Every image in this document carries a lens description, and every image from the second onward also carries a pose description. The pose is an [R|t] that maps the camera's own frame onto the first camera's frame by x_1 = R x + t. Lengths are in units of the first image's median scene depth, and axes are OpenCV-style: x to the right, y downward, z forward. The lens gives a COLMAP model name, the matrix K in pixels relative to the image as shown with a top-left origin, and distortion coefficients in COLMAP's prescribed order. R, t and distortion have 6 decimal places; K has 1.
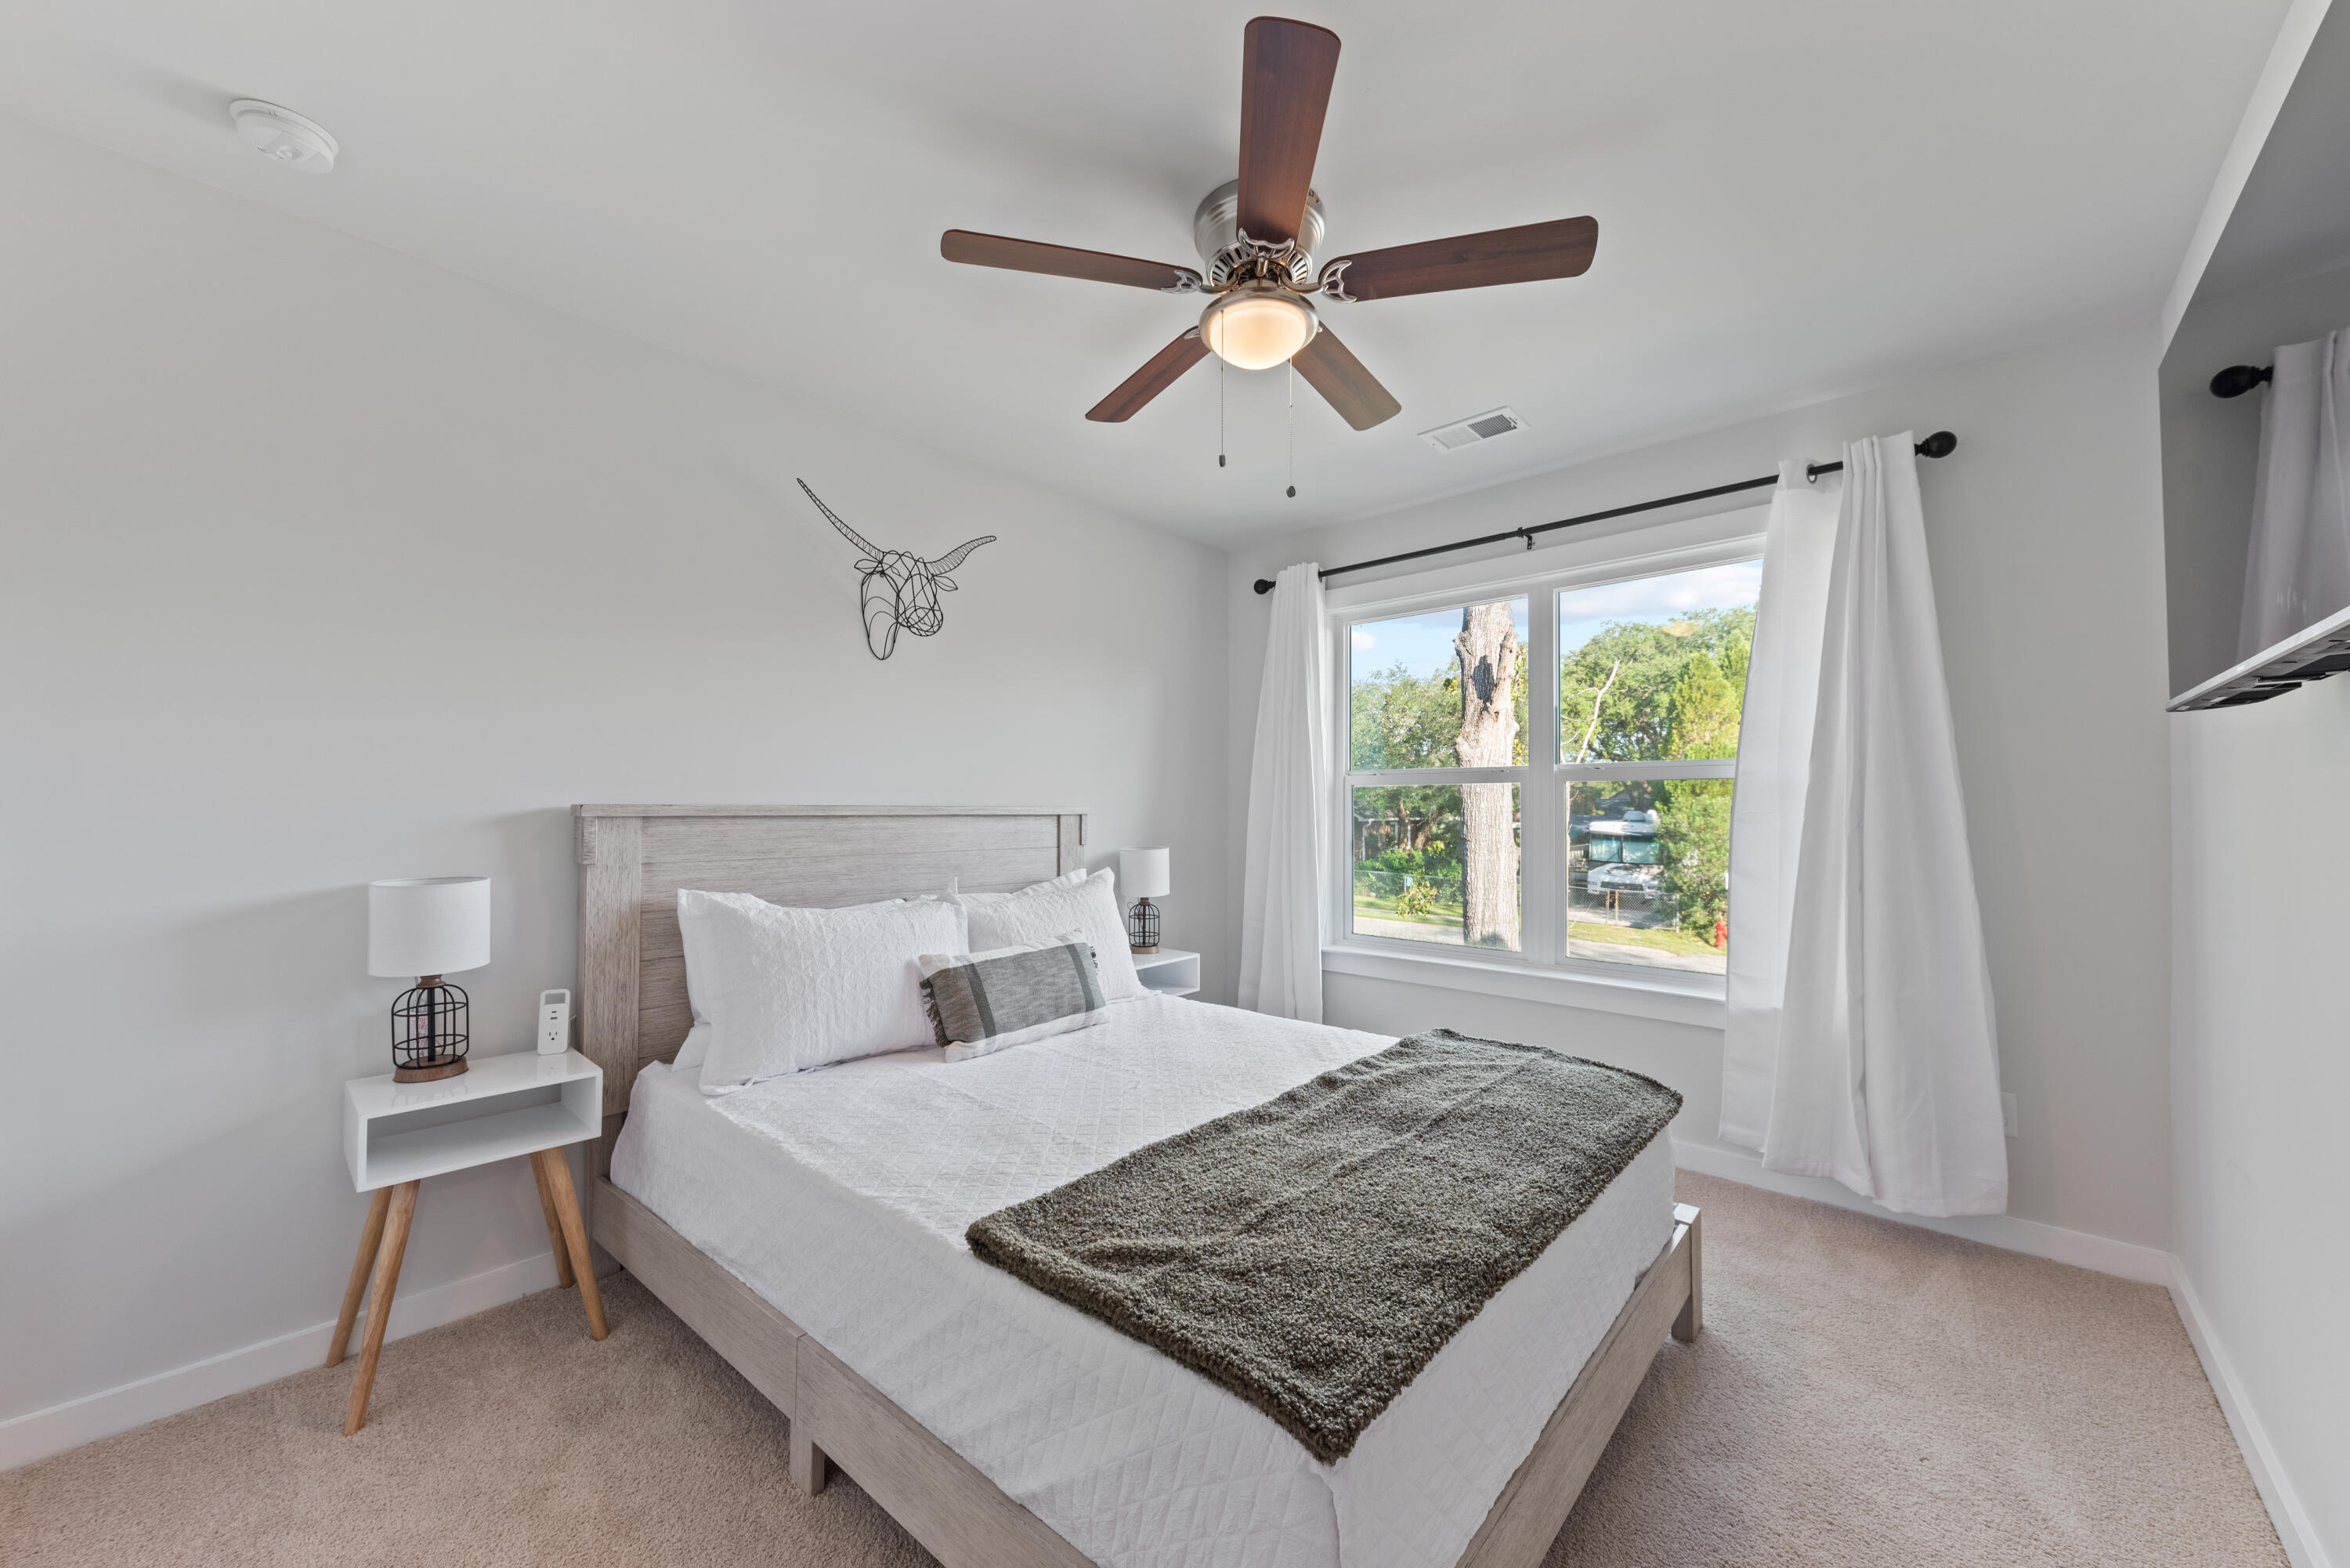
lens RADIAL K [[874.3, 0, 1164.9], [0, 874.3, 789.8], [0, 0, 1]] dist [0.001521, -0.000015]
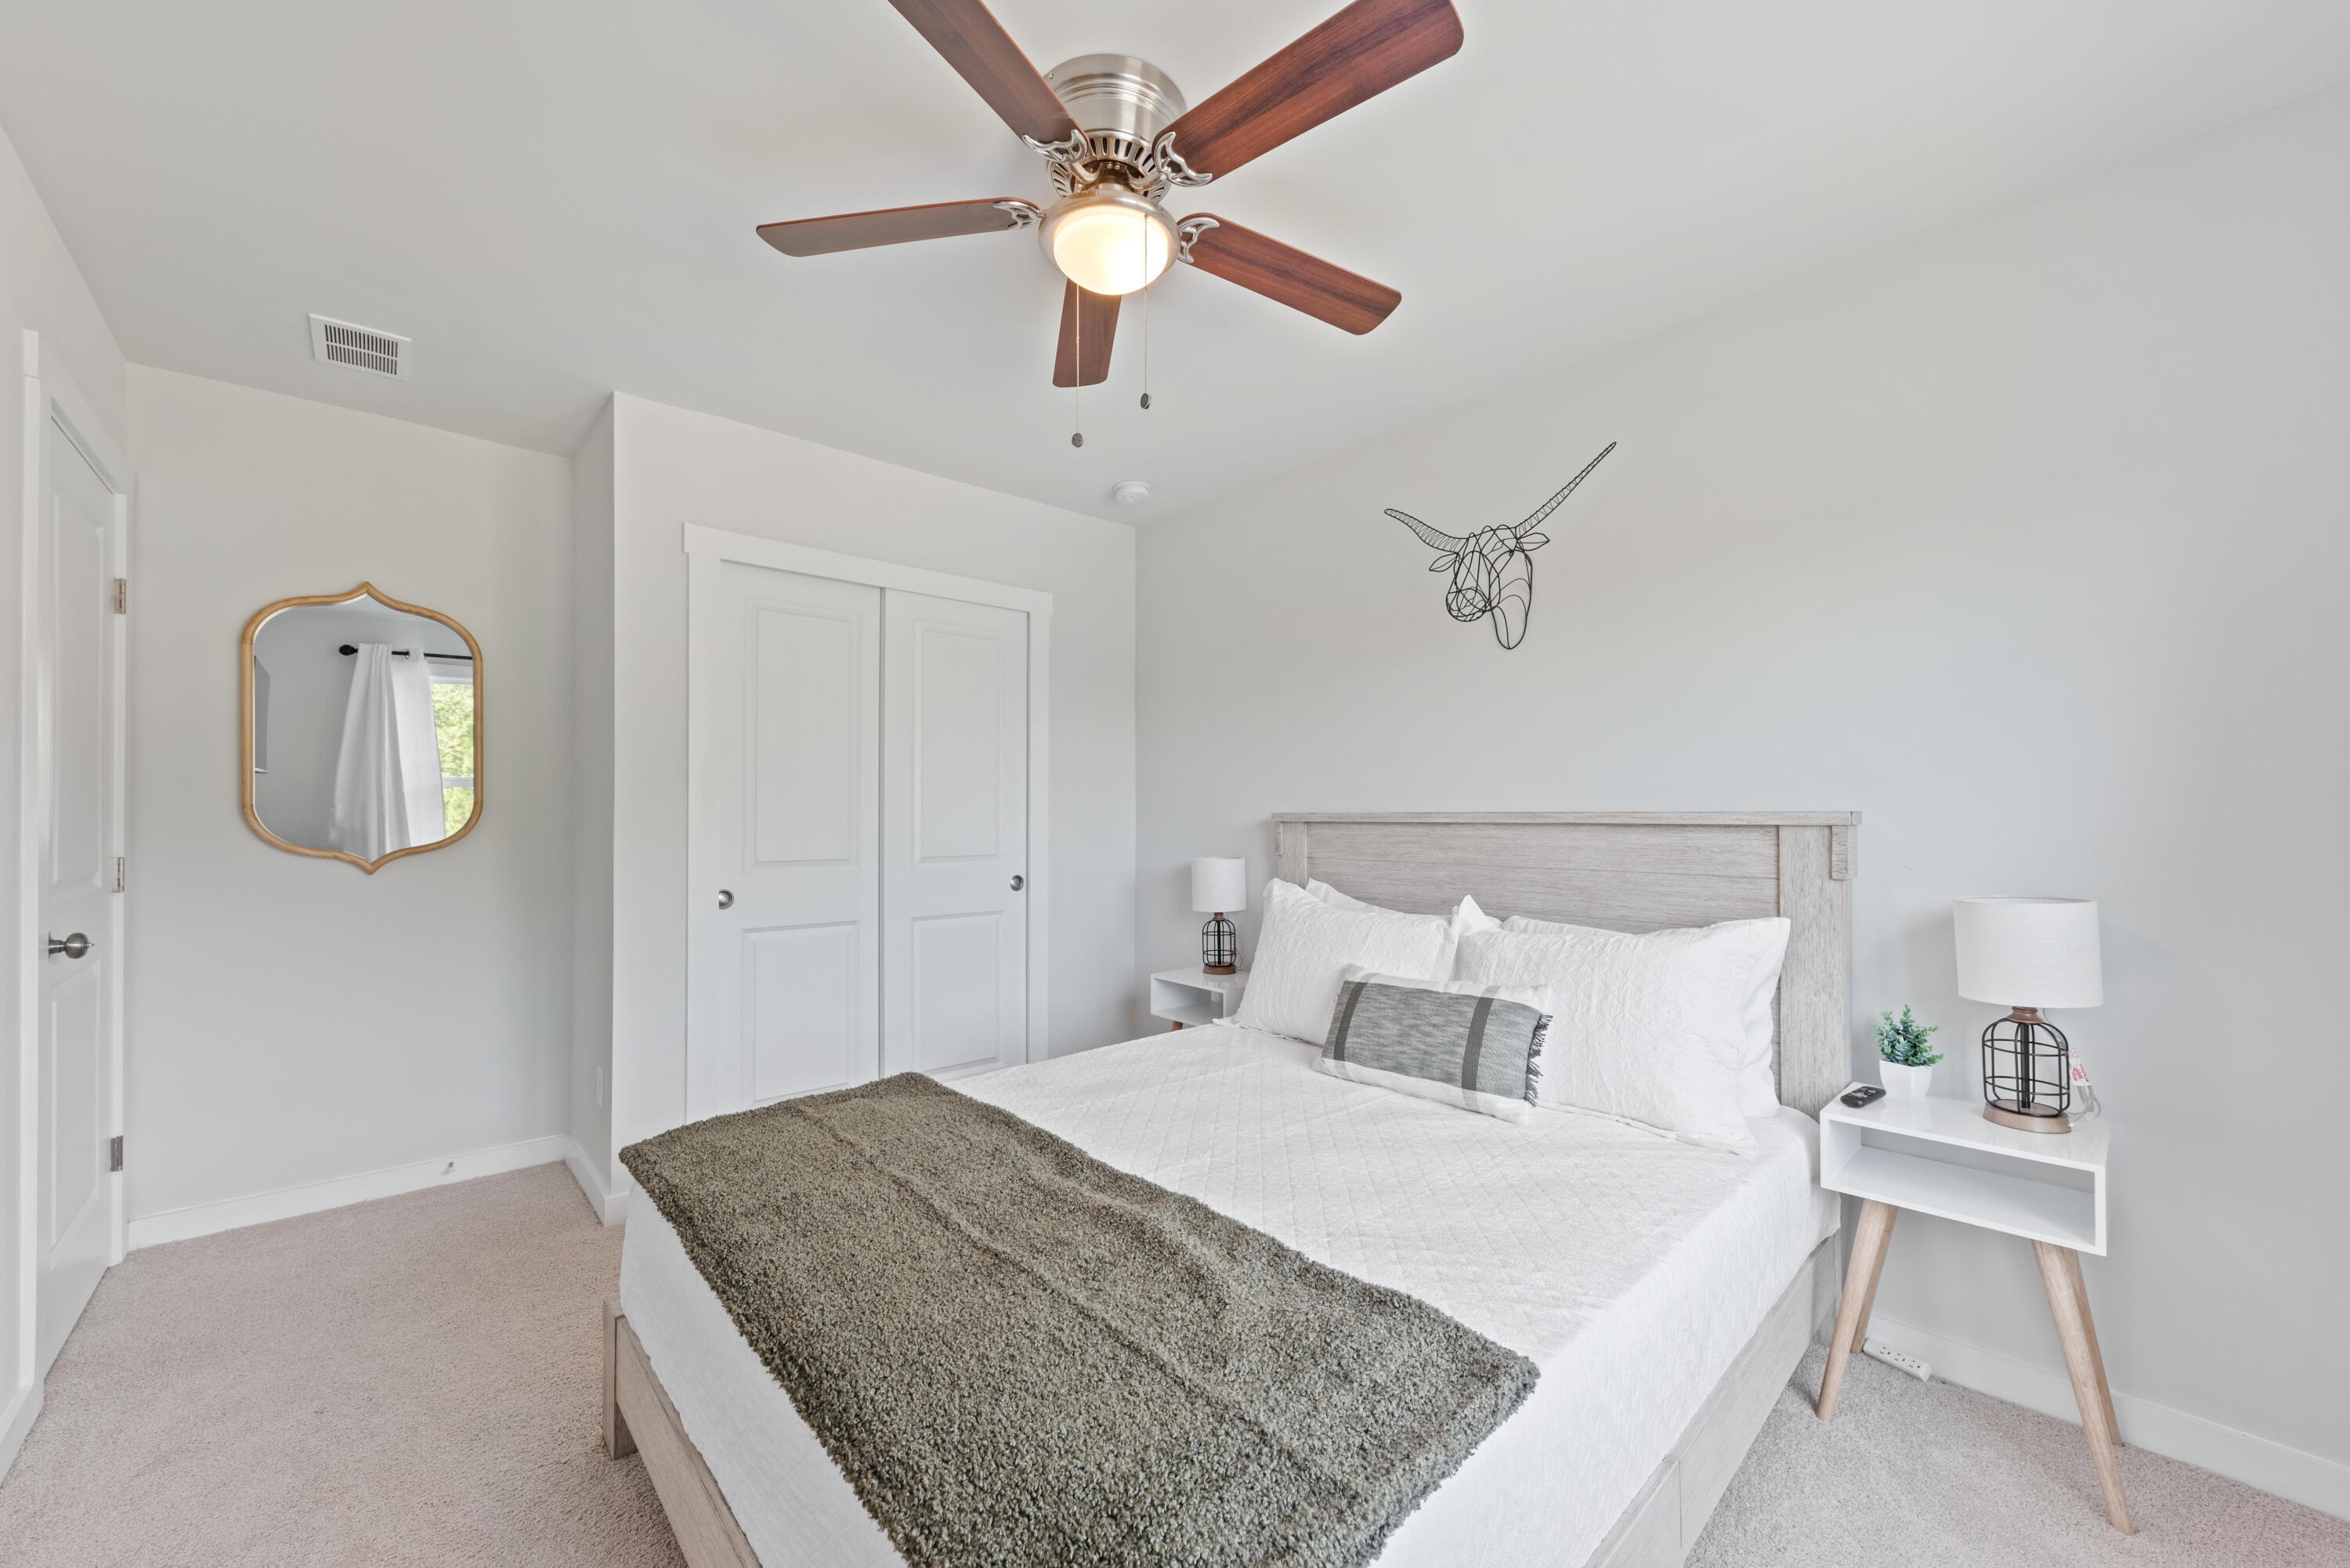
lens RADIAL K [[916.6, 0, 1163.5], [0, 916.6, 800.8], [0, 0, 1]] dist [0.003745, -0.000497]
pose [[-0.106718, -0.020938, -0.994069, 0.687384], [0.013772, 0.999651, -0.022534, 0.024004], [0.994194, -0.016095, -0.106392, 0.802243]]
